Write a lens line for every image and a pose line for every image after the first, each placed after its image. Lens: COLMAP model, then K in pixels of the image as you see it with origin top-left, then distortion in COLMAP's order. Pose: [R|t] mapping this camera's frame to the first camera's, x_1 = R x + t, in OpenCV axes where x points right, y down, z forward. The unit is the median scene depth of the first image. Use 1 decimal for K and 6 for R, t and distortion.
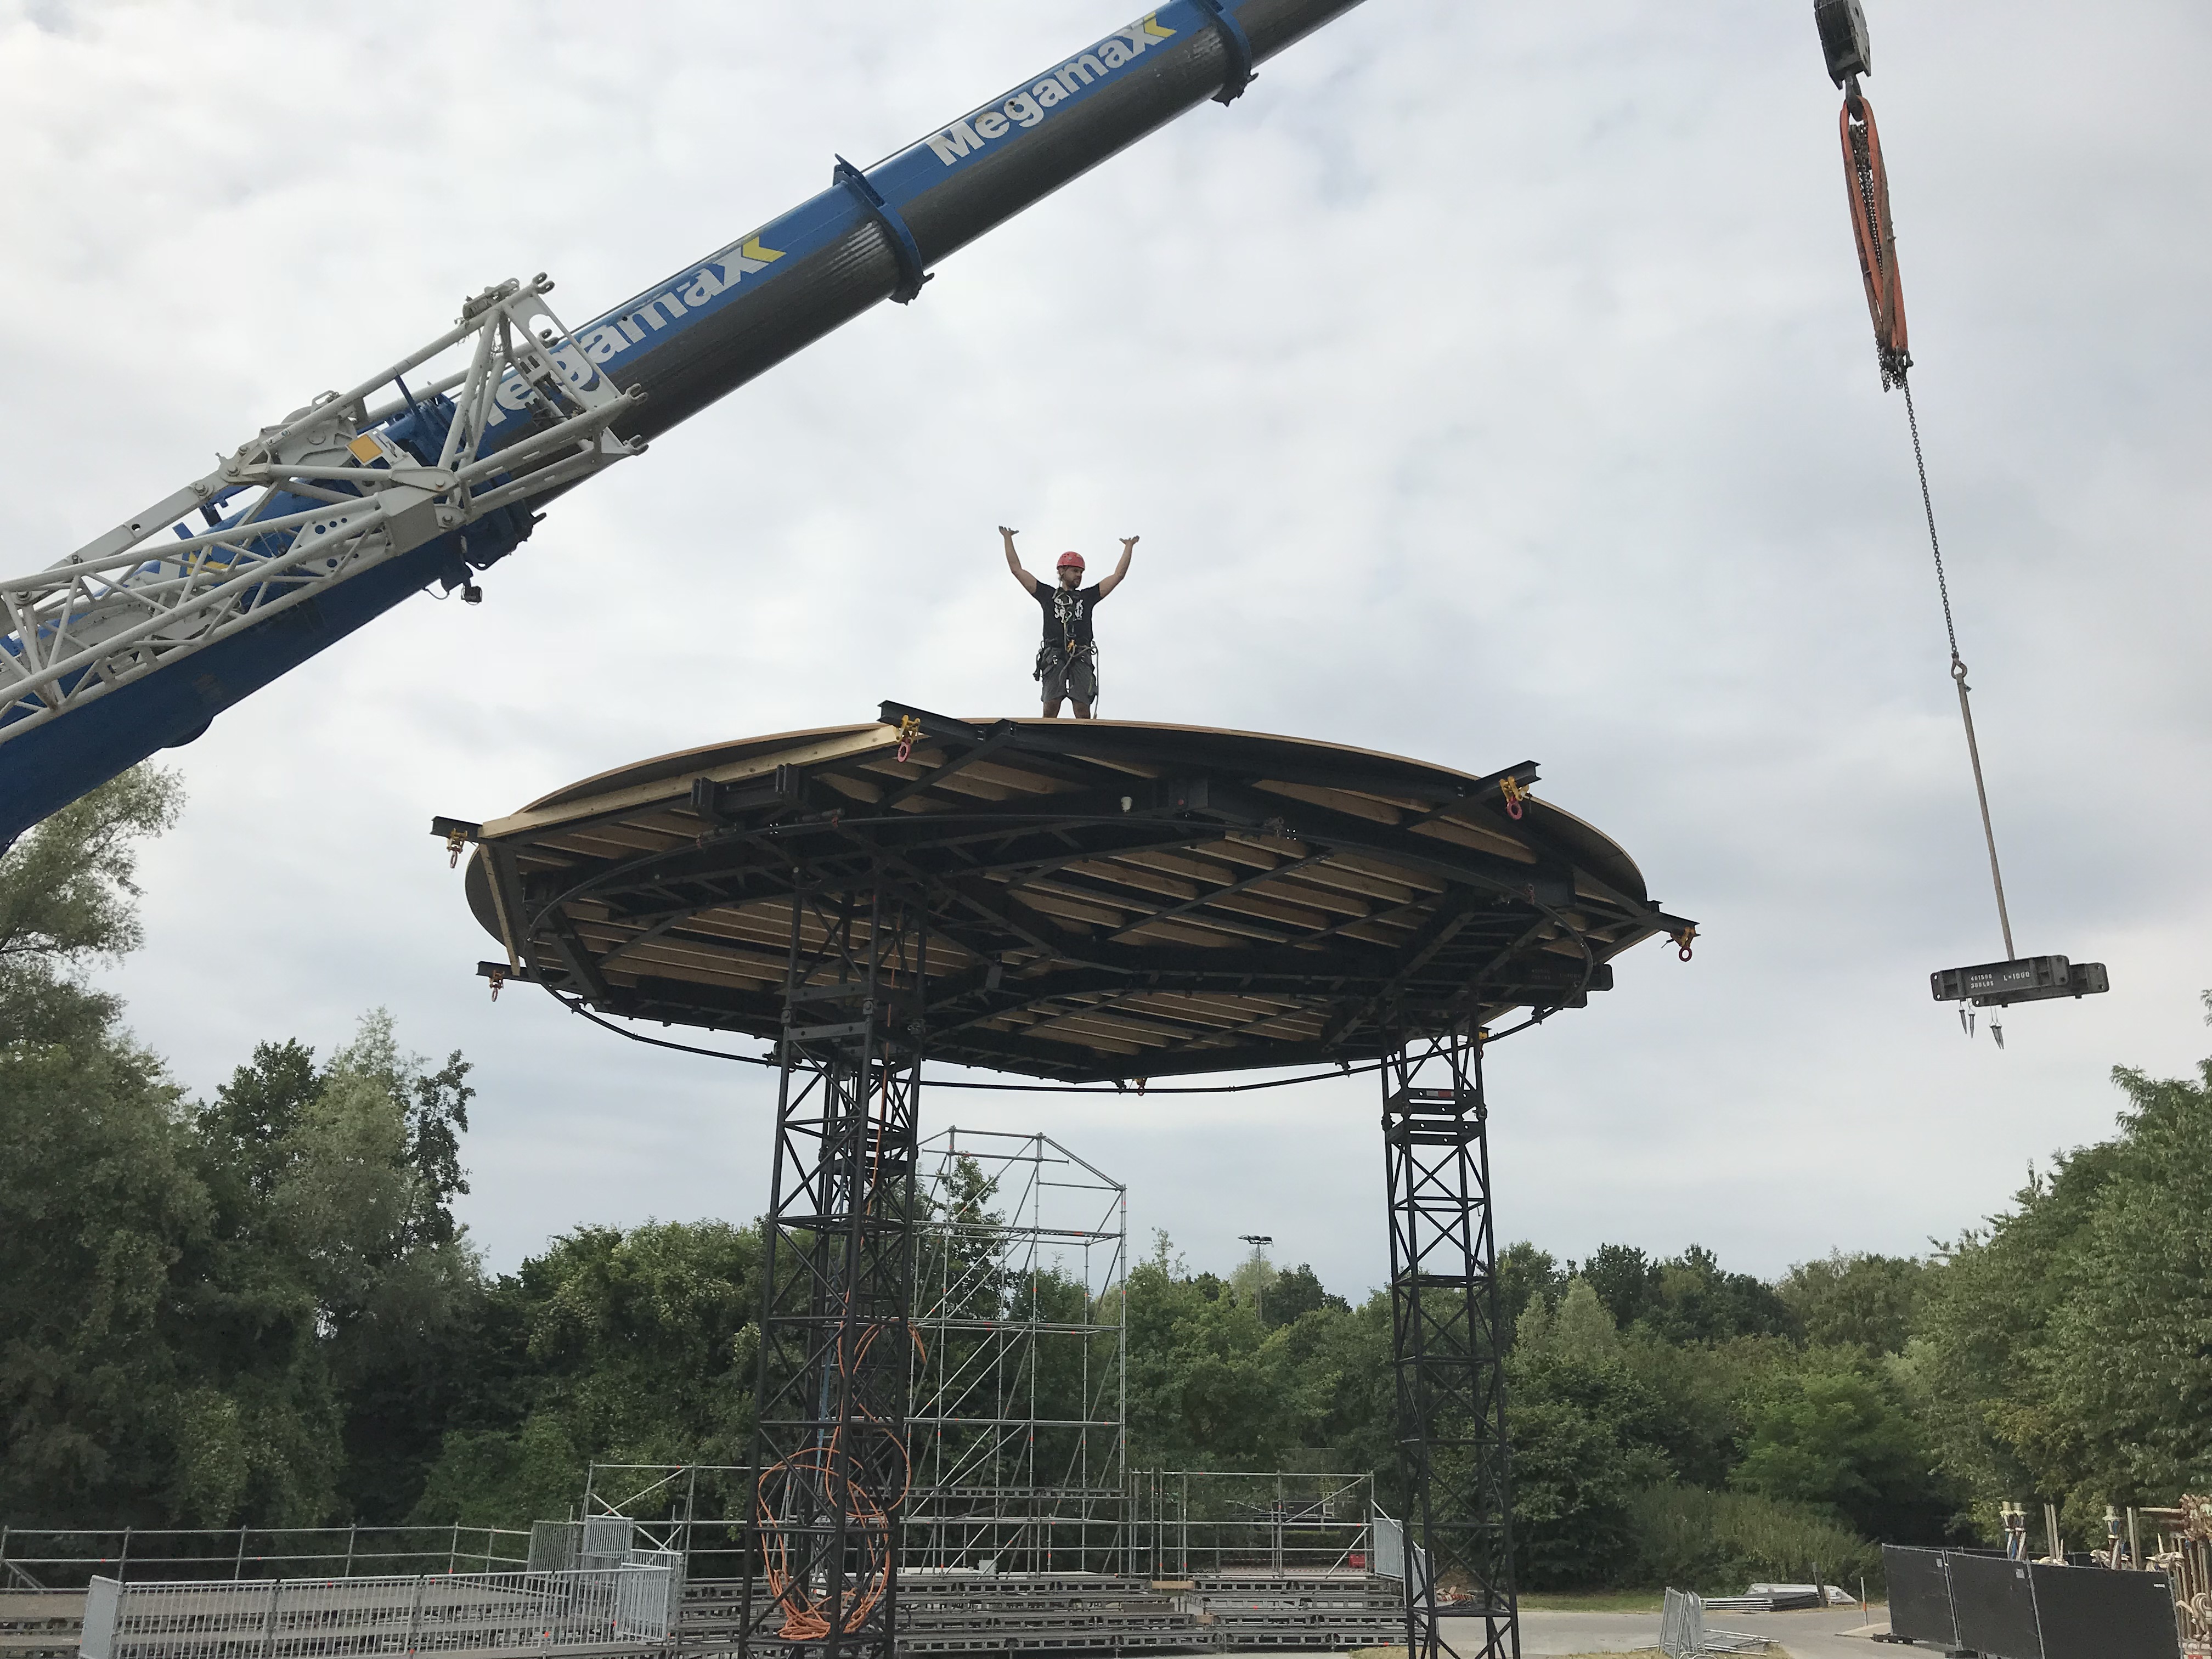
lens RADIAL K [[1834.7, 0, 1103.1], [0, 1834.7, 831.6], [0, 0, 1]] dist [0.003021, 0.008253]
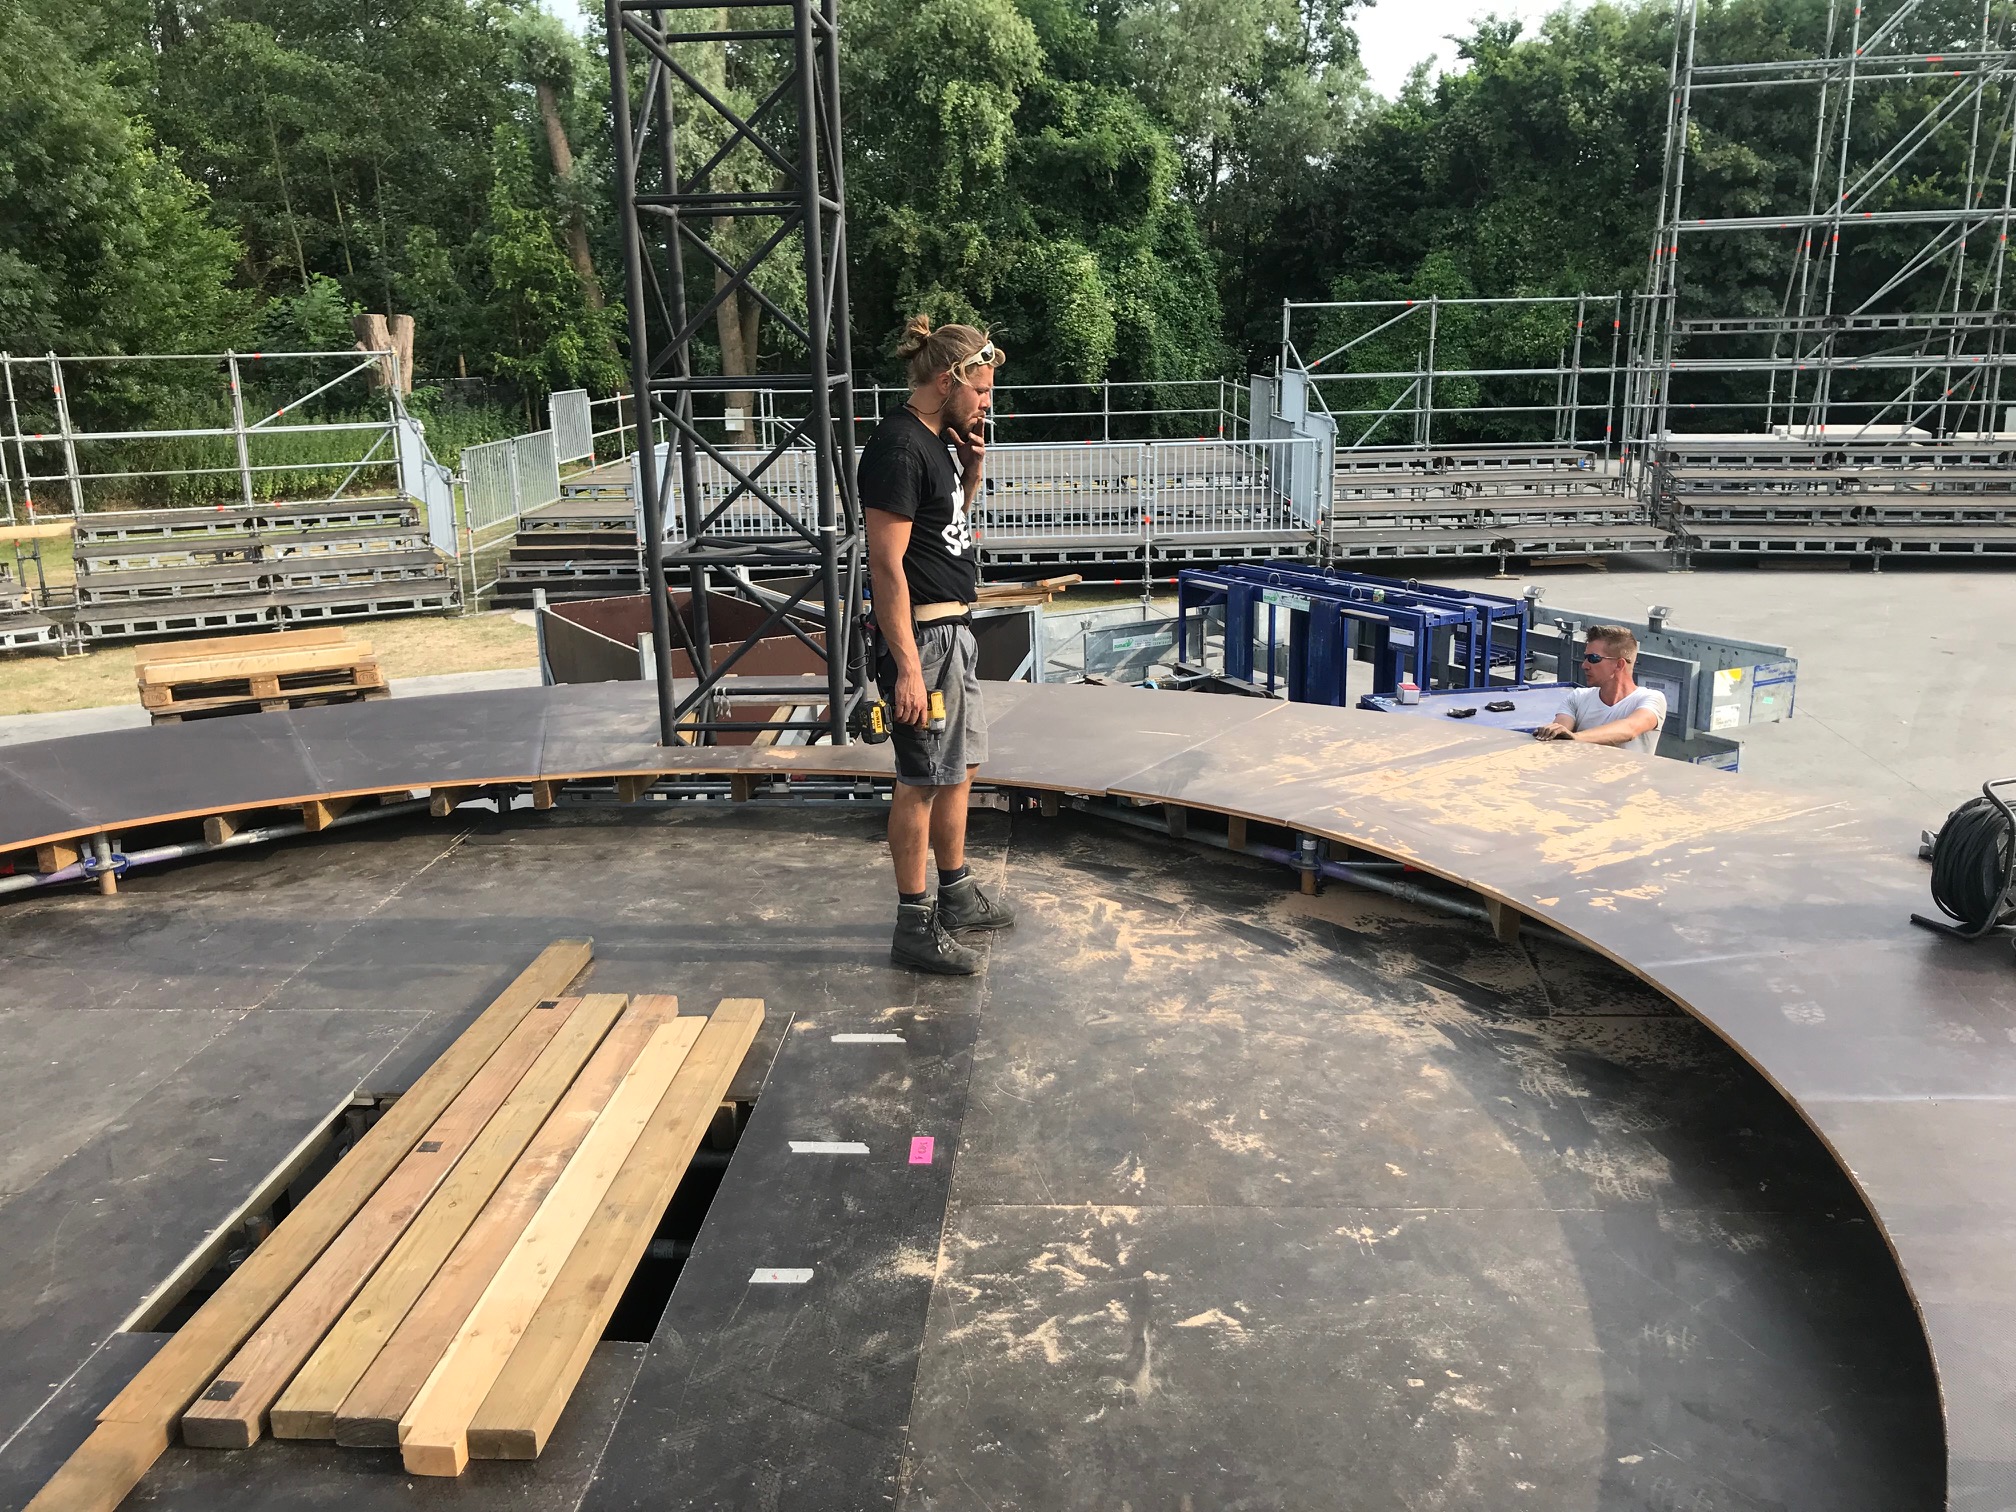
lens RADIAL K [[1651.7, 0, 997.1], [0, 1651.7, 749.9], [0, 0, 1]] dist [0.006306, 0.001873]
pose [[0.769256, 0.131349, -0.625294, 0.052382], [0.236568, 0.850541, 0.469697, 0.096852], [0.593532, -0.509242, 0.623211, 0.257472]]
